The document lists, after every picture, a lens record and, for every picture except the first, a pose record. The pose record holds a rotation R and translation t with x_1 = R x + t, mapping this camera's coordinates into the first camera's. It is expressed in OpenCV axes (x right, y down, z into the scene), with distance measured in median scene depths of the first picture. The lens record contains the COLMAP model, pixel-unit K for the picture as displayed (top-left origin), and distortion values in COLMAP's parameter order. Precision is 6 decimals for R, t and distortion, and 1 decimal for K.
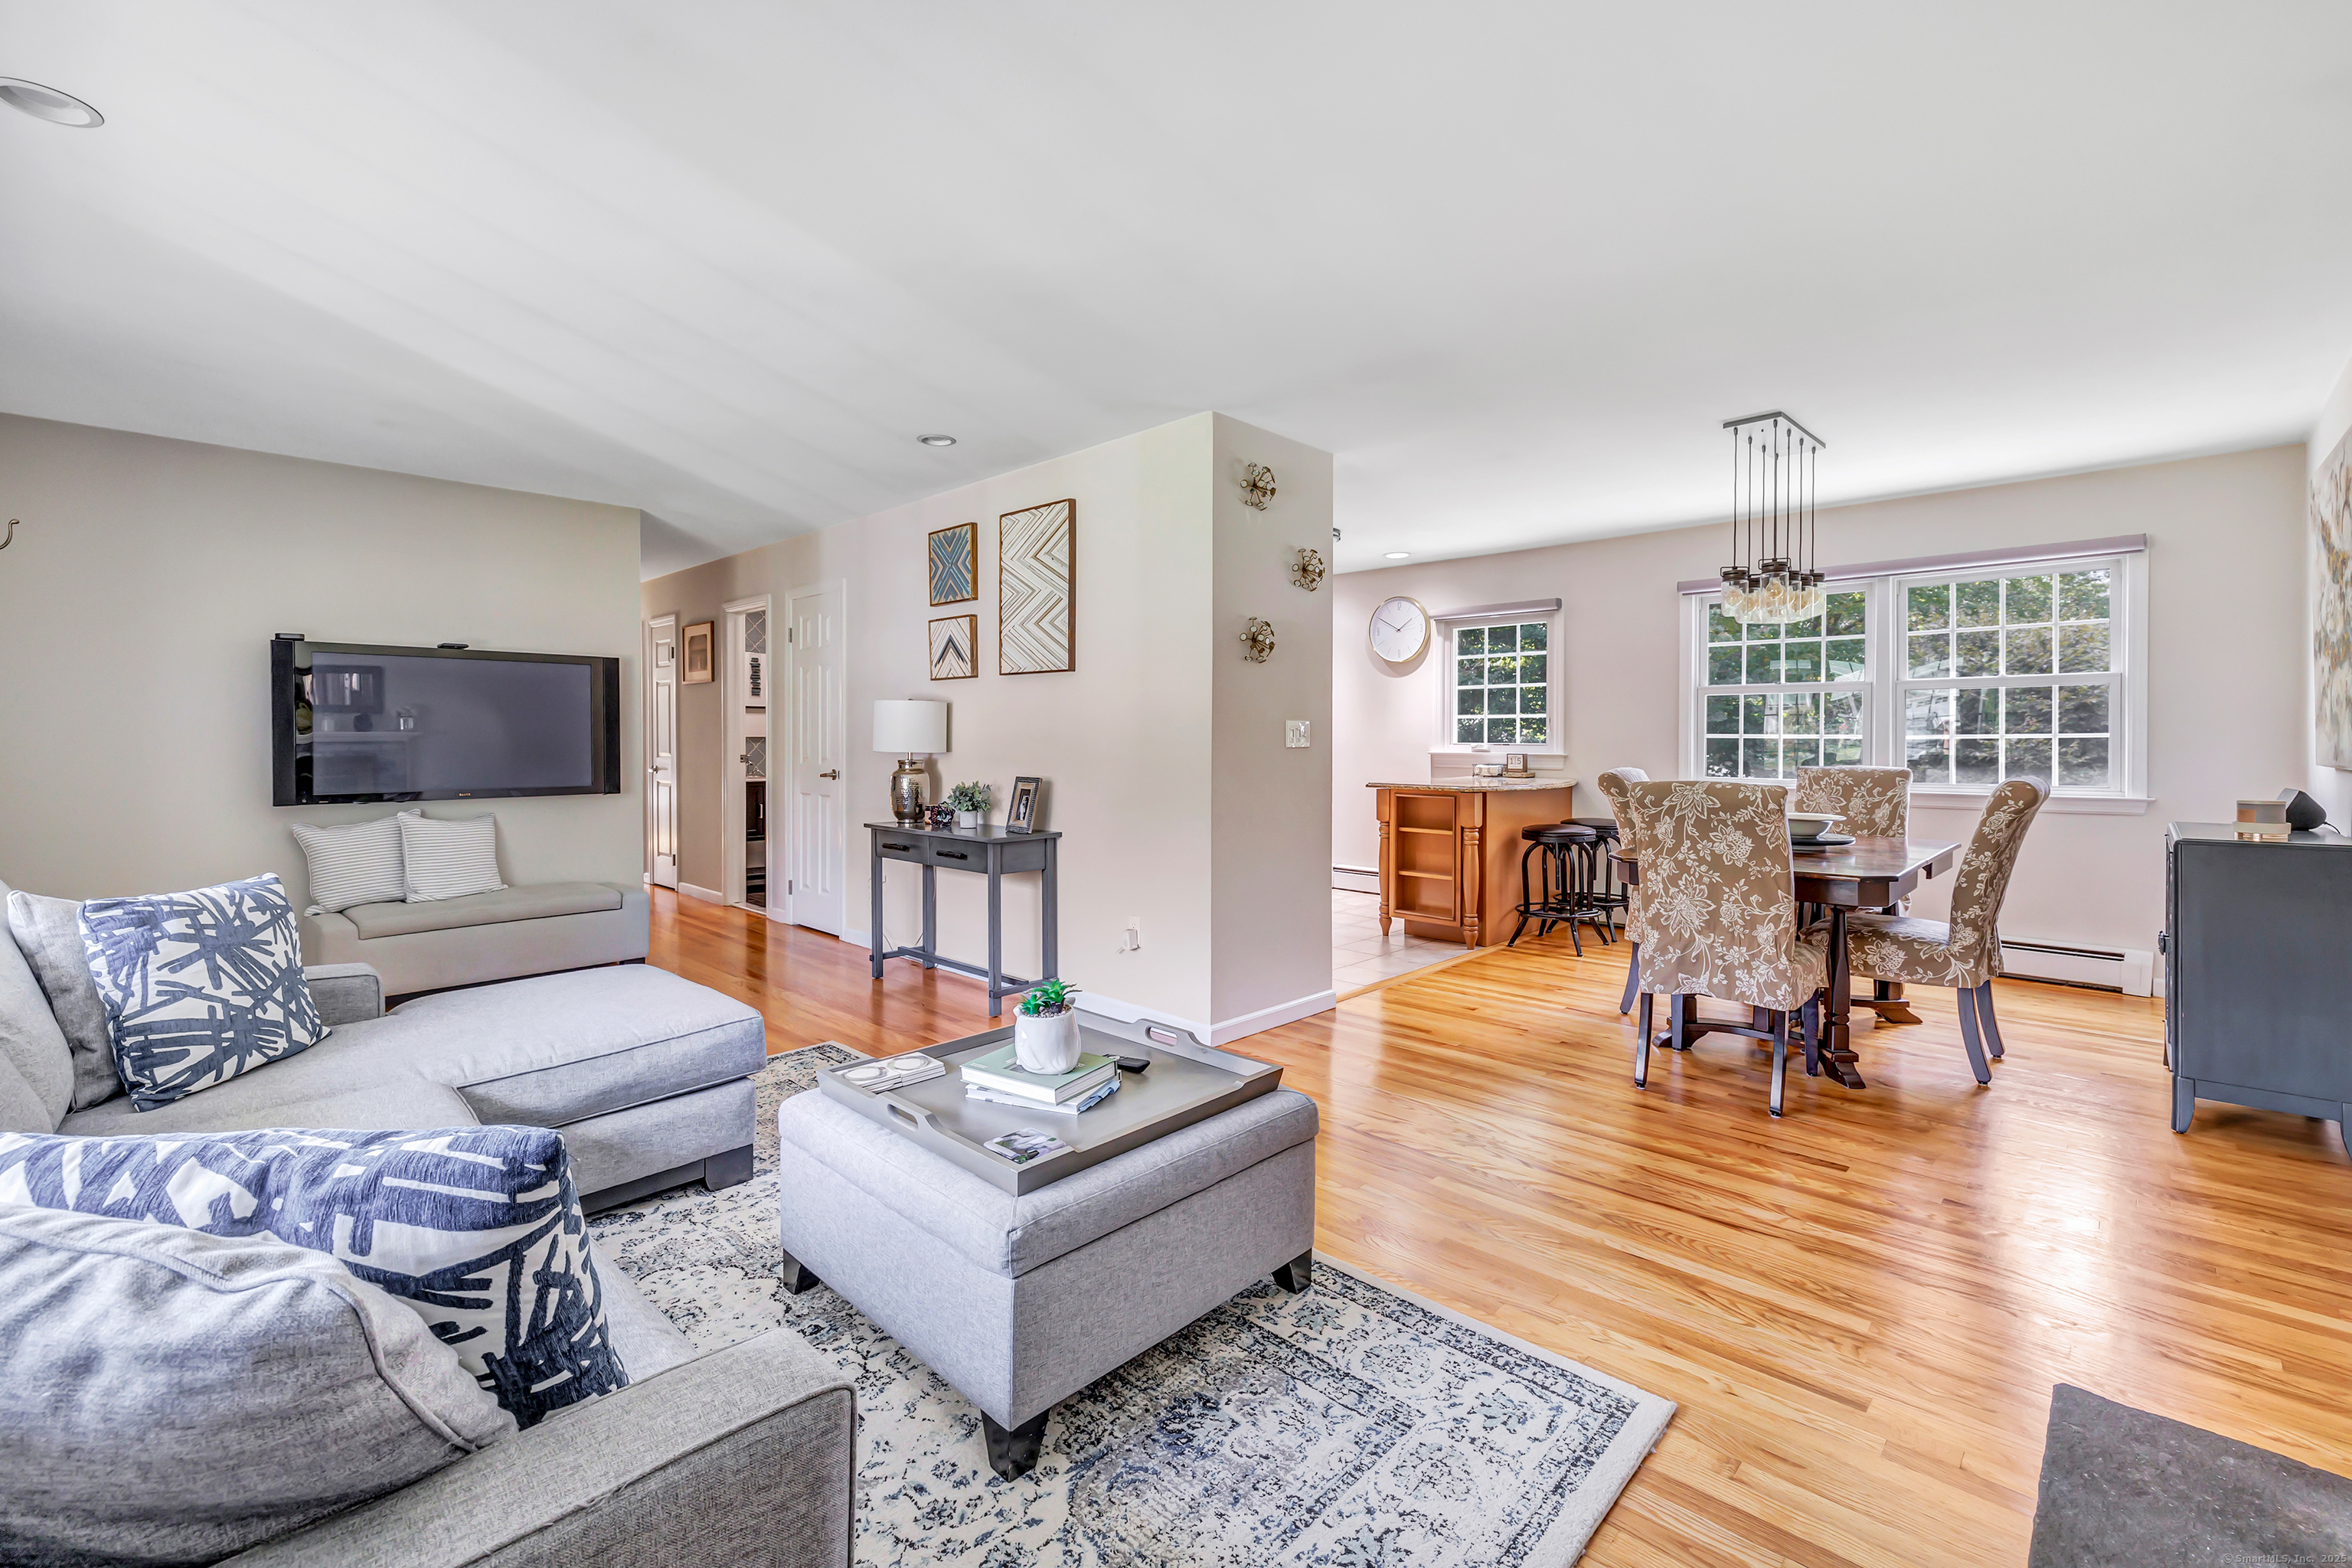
lens RADIAL K [[987.1, 0, 1176.9], [0, 987.1, 763.4], [0, 0, 1]] dist [-0.001873, -0.000105]
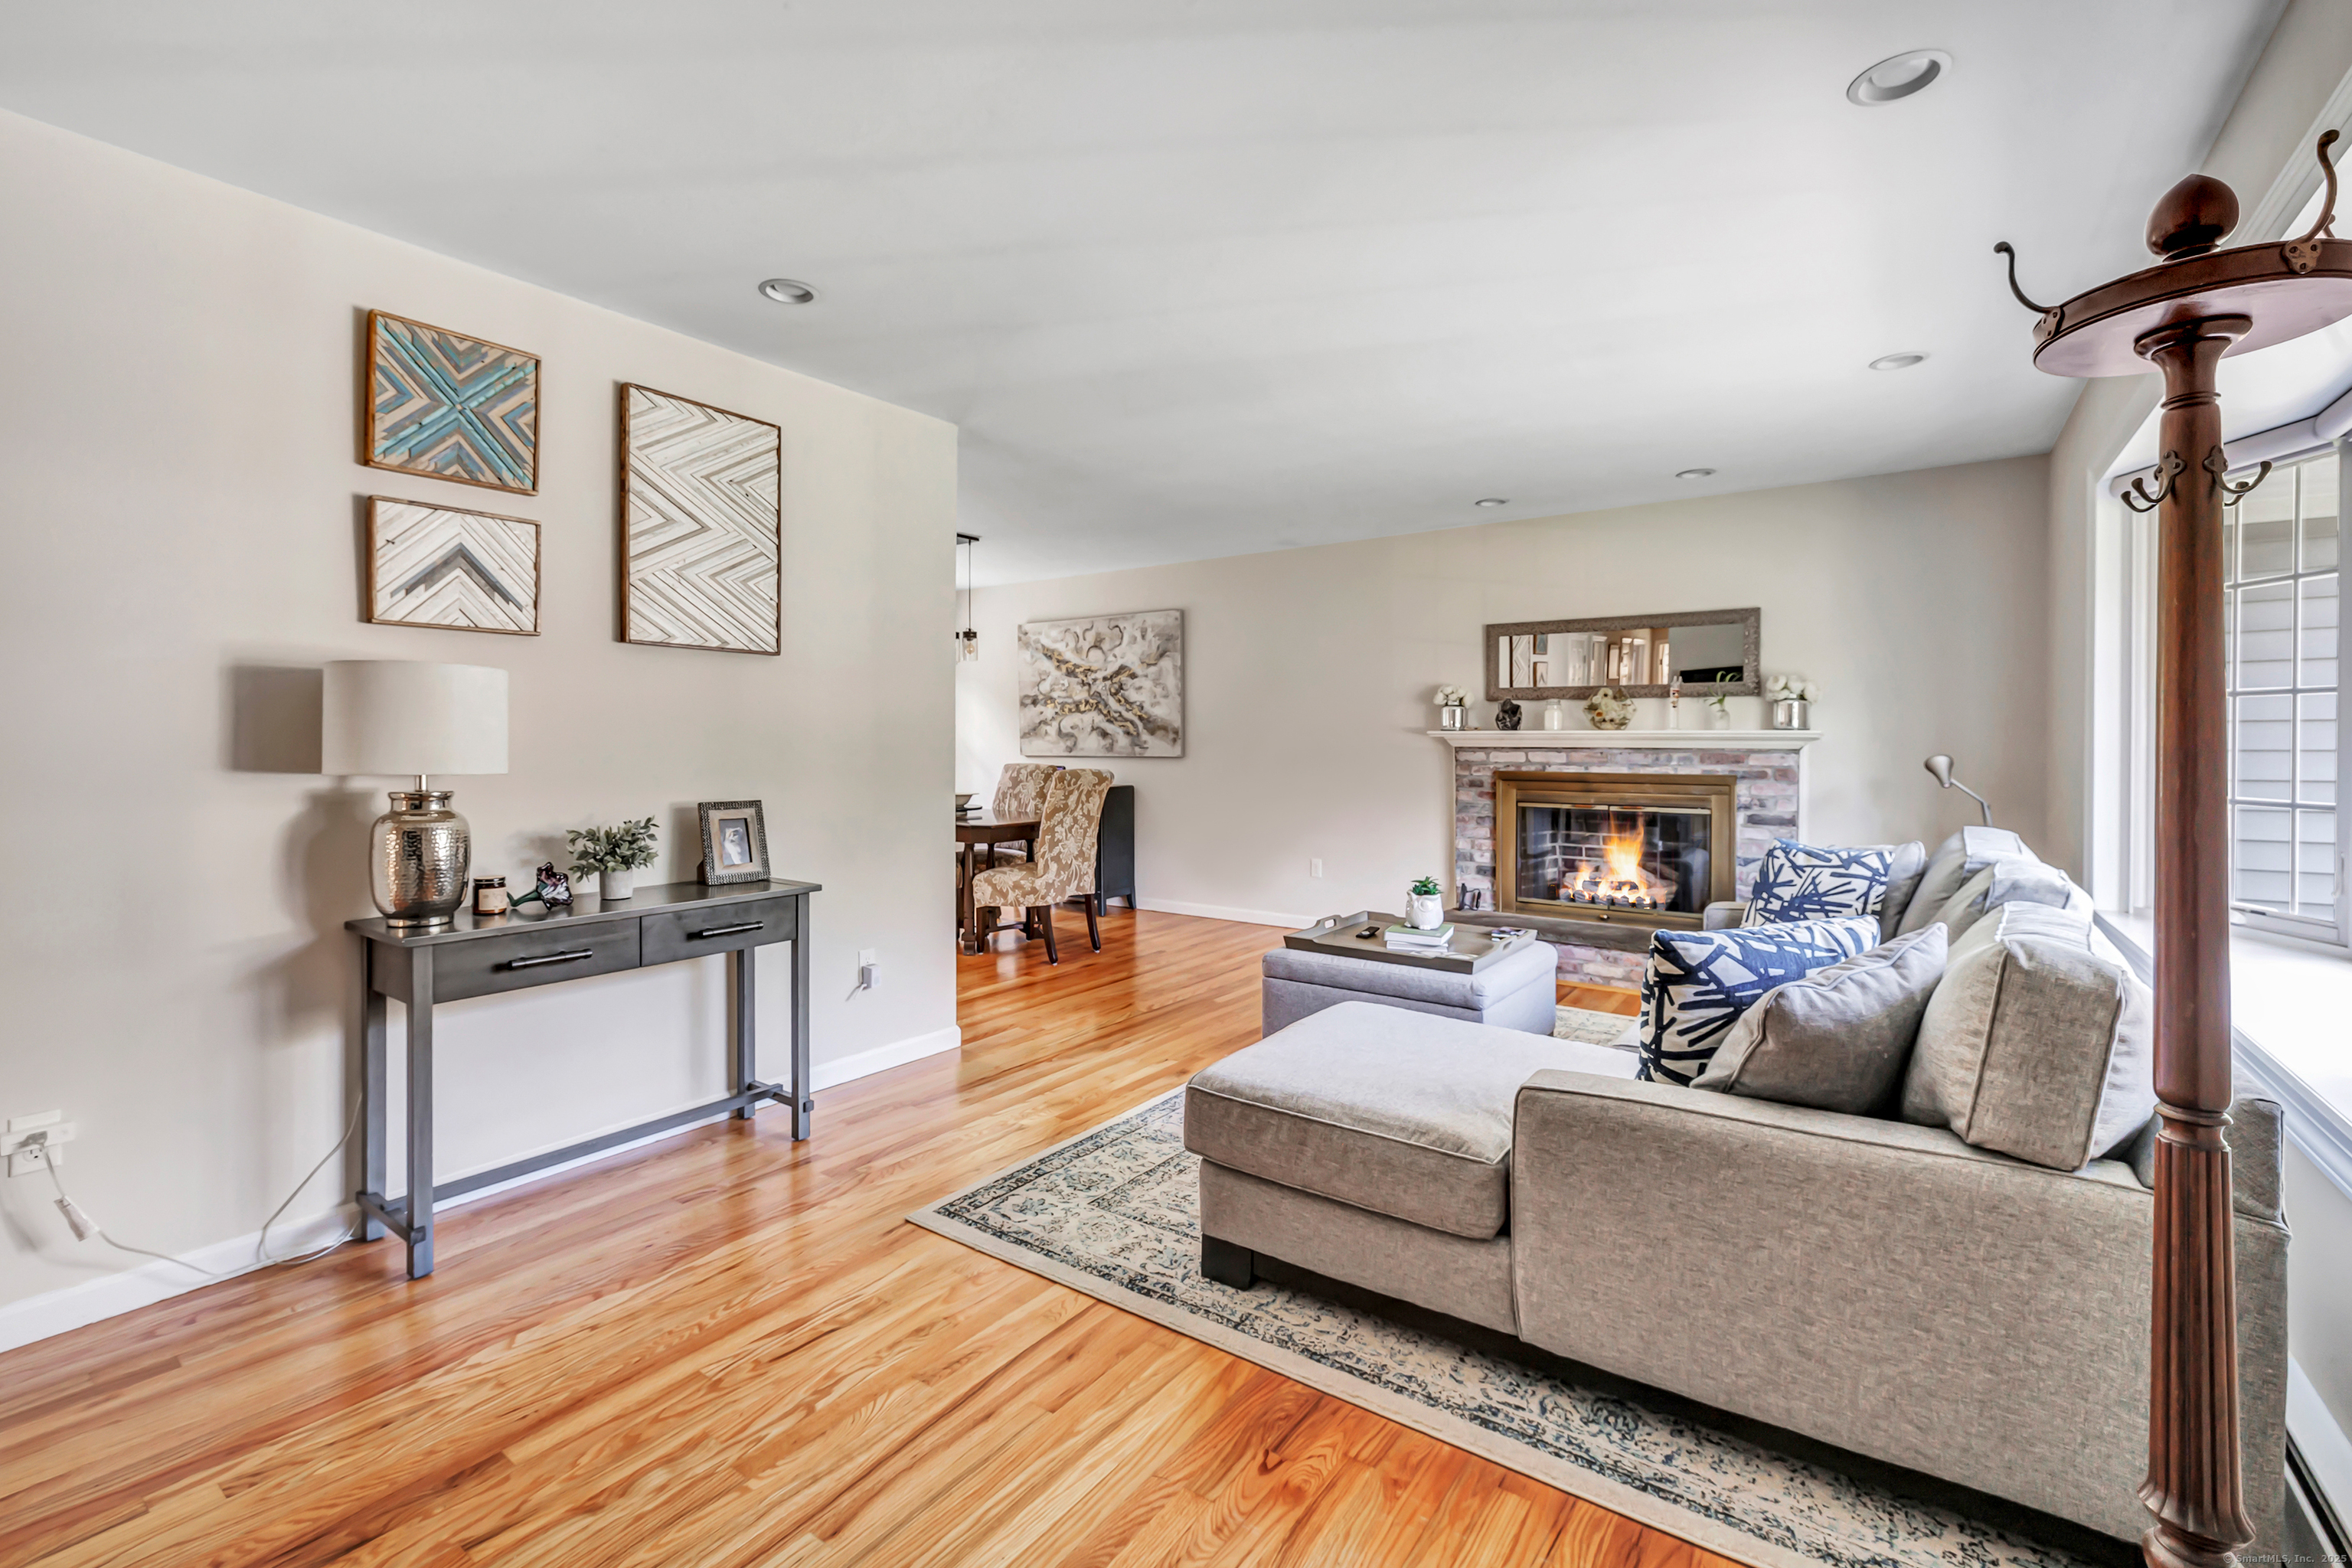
lens RADIAL K [[1026.3, 0, 1168.2], [0, 1026.3, 739.5], [0, 0, 1]] dist [-0.012772, 0.000344]
pose [[-0.152008, 0.002552, 0.988376, -1.778547], [0.025677, 0.999669, 0.001368, -0.044175], [-0.988046, 0.025586, -0.152023, 1.597039]]
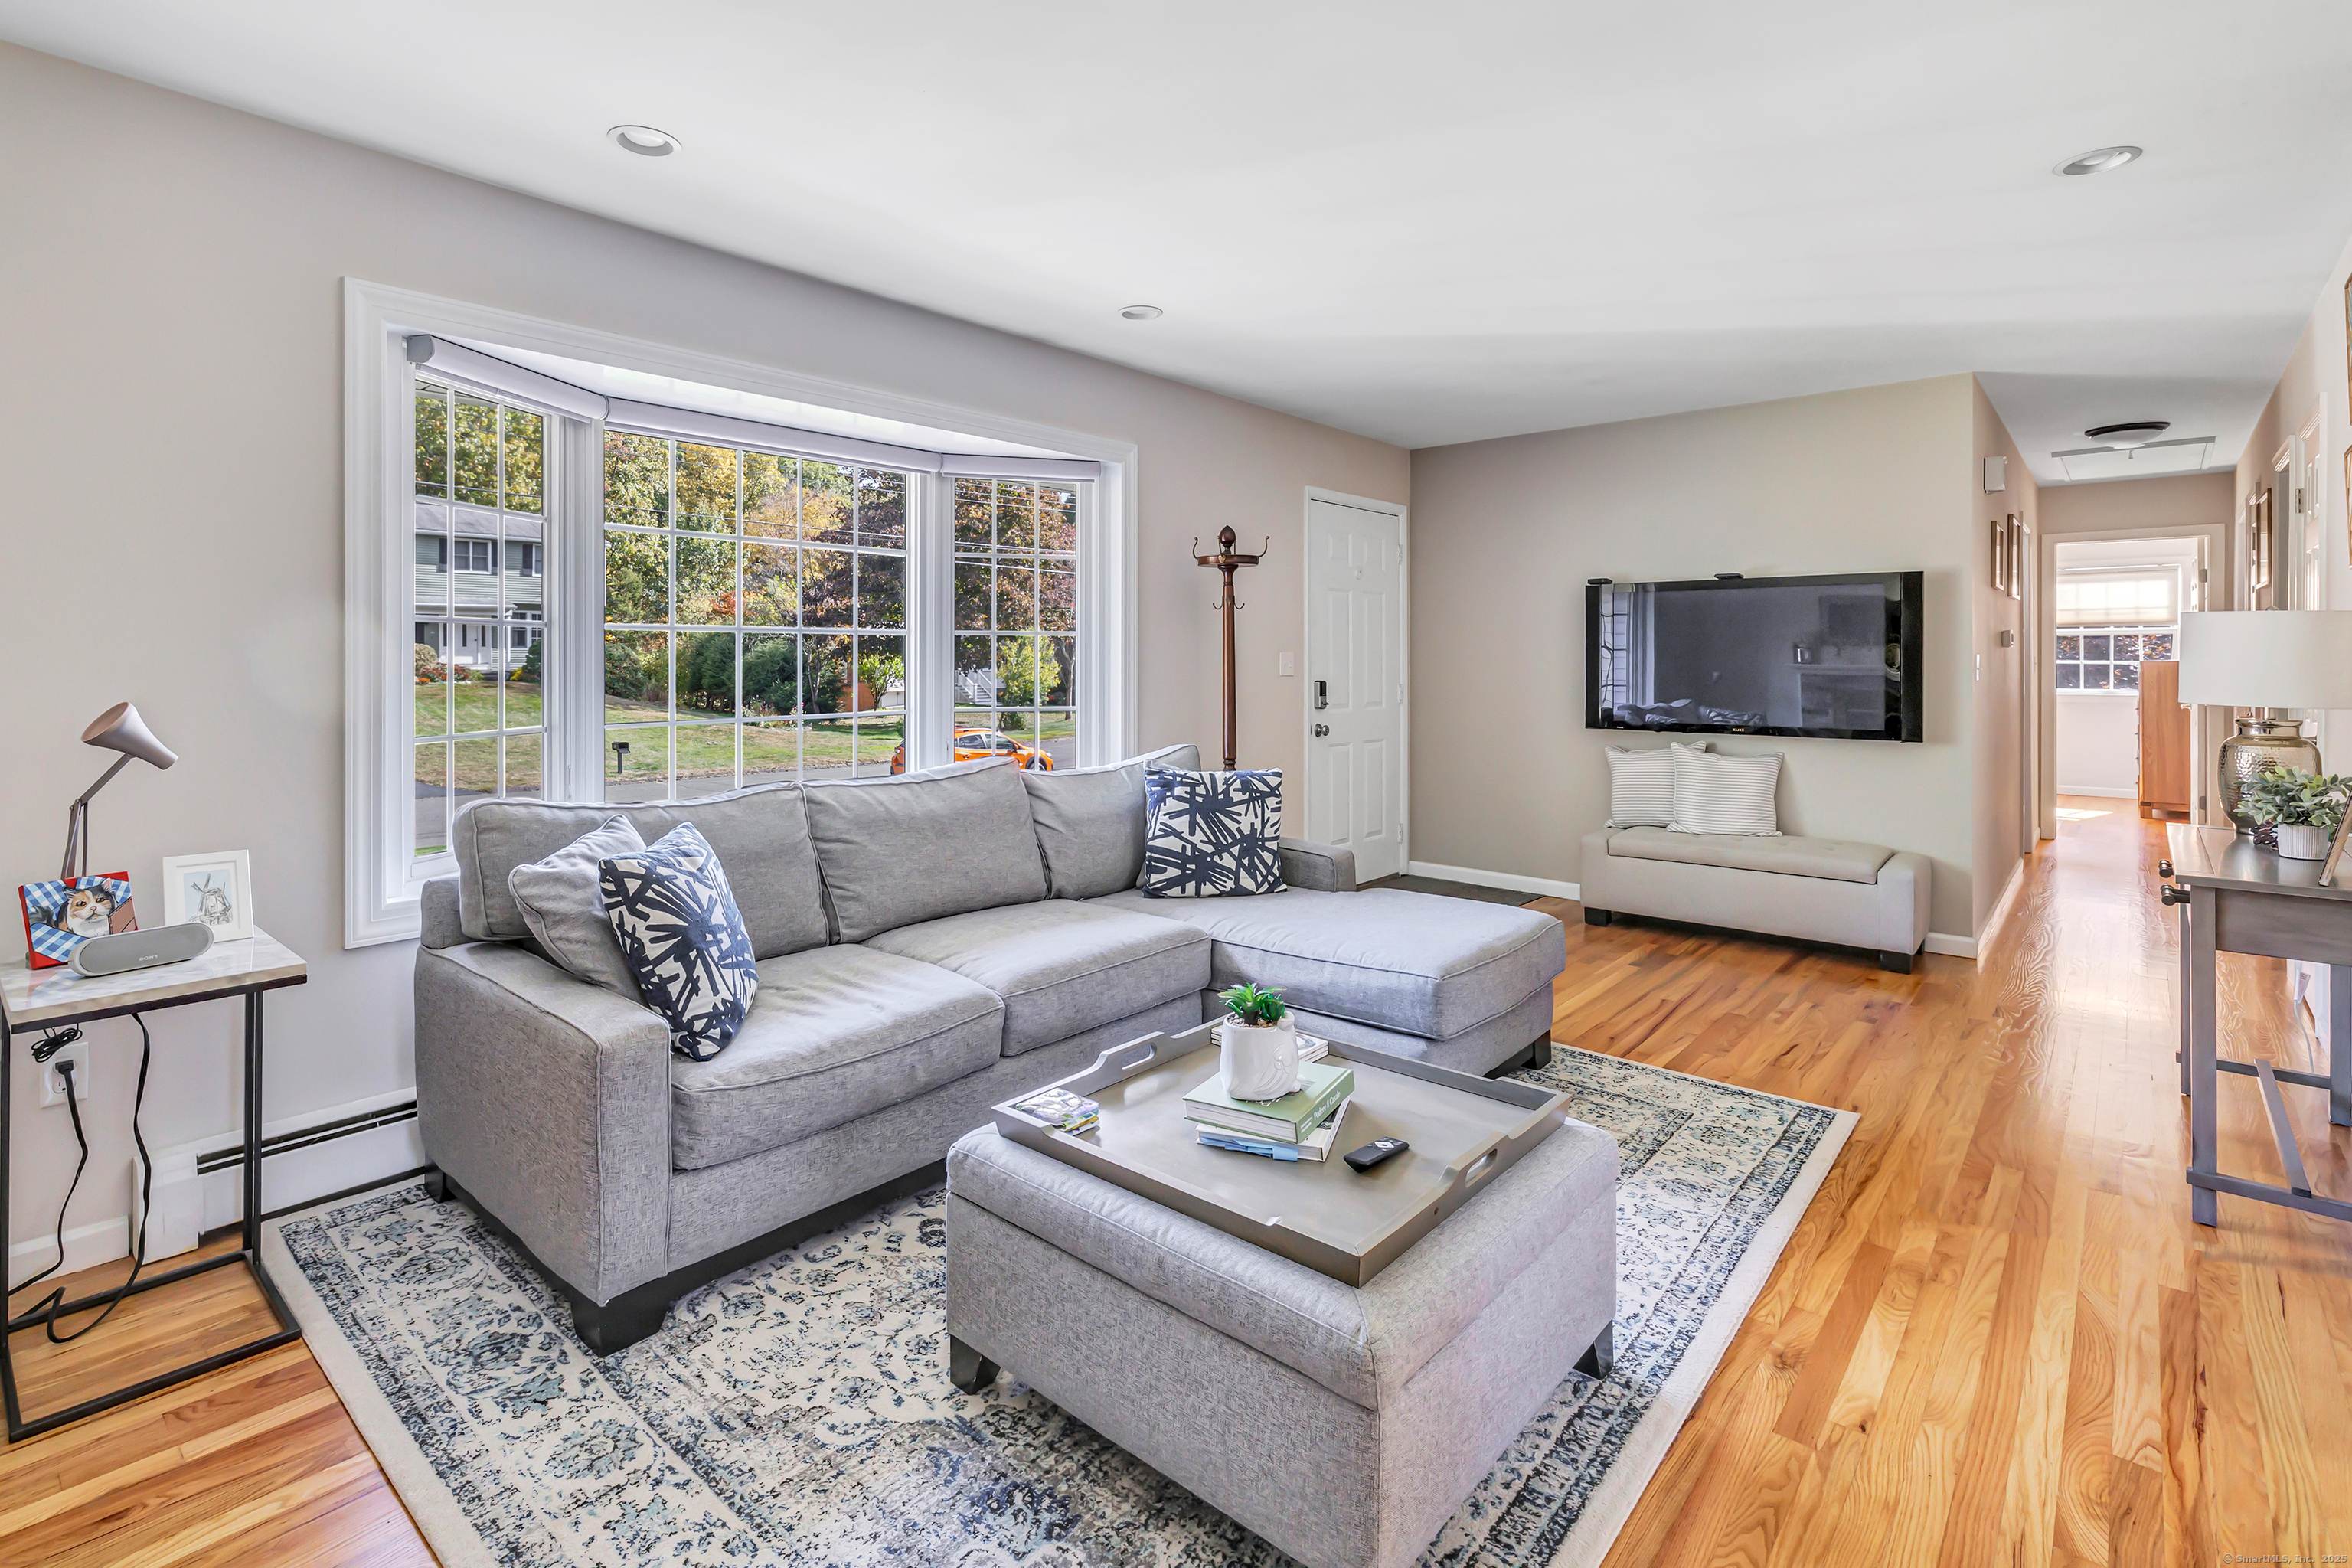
lens RADIAL K [[1111.0, 0, 1121.0], [0, 1111.0, 657.0], [0, 0, 1]] dist [-0.000401, 0.001278]
pose [[0.031345, -0.001725, -0.999507, 0.719284], [-0.028040, 0.999603, -0.002604, -0.041191], [0.999115, 0.028108, 0.031285, 0.774570]]
